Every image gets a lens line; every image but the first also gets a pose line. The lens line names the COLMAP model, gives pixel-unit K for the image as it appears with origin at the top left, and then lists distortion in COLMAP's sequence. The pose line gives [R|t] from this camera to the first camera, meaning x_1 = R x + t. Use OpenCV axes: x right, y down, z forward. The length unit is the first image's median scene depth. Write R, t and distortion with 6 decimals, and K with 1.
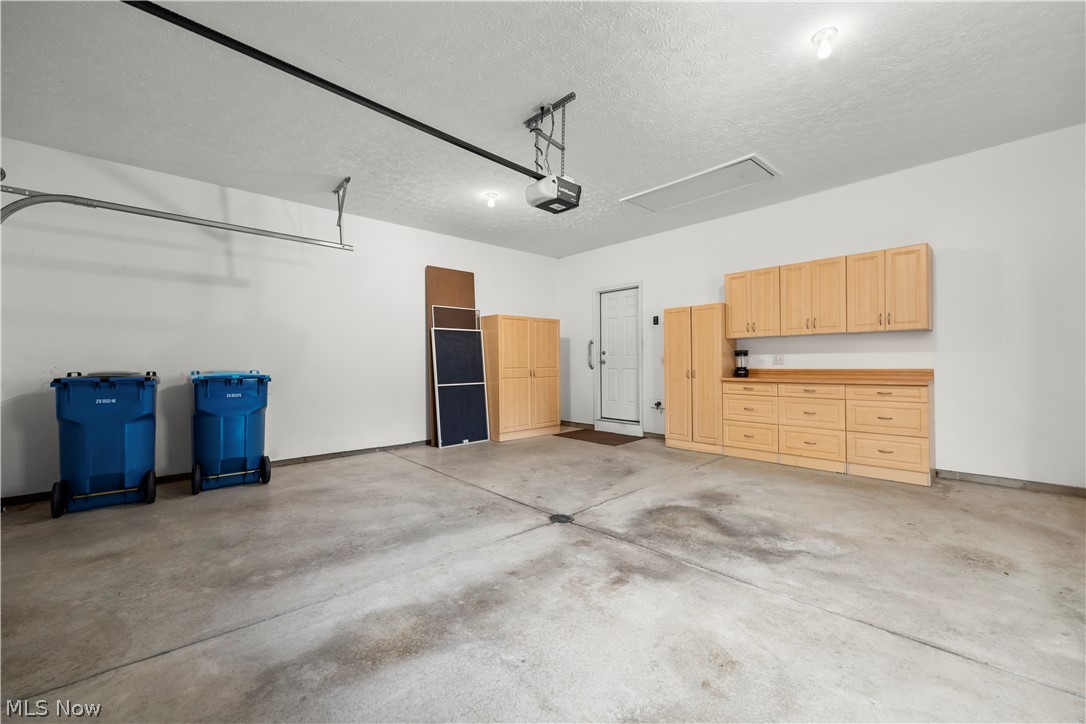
lens RADIAL K [[427.2, 0, 539.0], [0, 427.2, 362.8], [0, 0, 1]] dist [-0.002590, -0.001249]
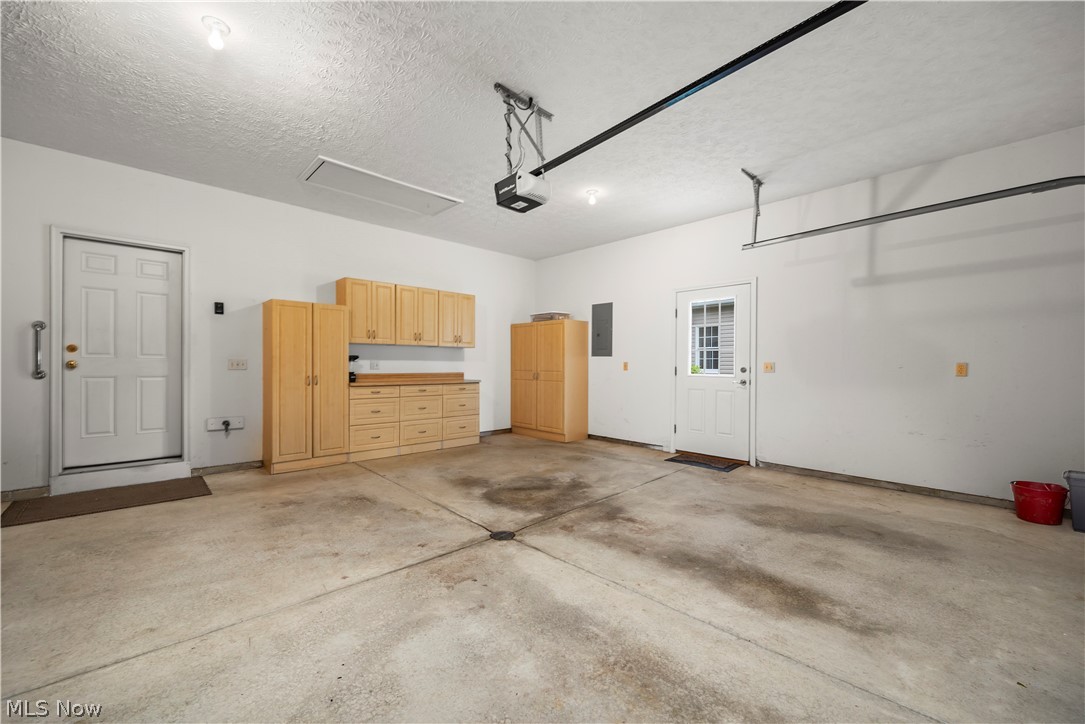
lens RADIAL K [[426.9, 0, 539.2], [0, 426.9, 365.2], [0, 0, 1]] dist [-0.002590, -0.001249]
pose [[-0.010736, 0.009353, 0.999899, -0.861455], [-0.003143, 0.999951, -0.009387, 0.002905], [-0.999937, -0.003244, -0.010706, 0.912069]]
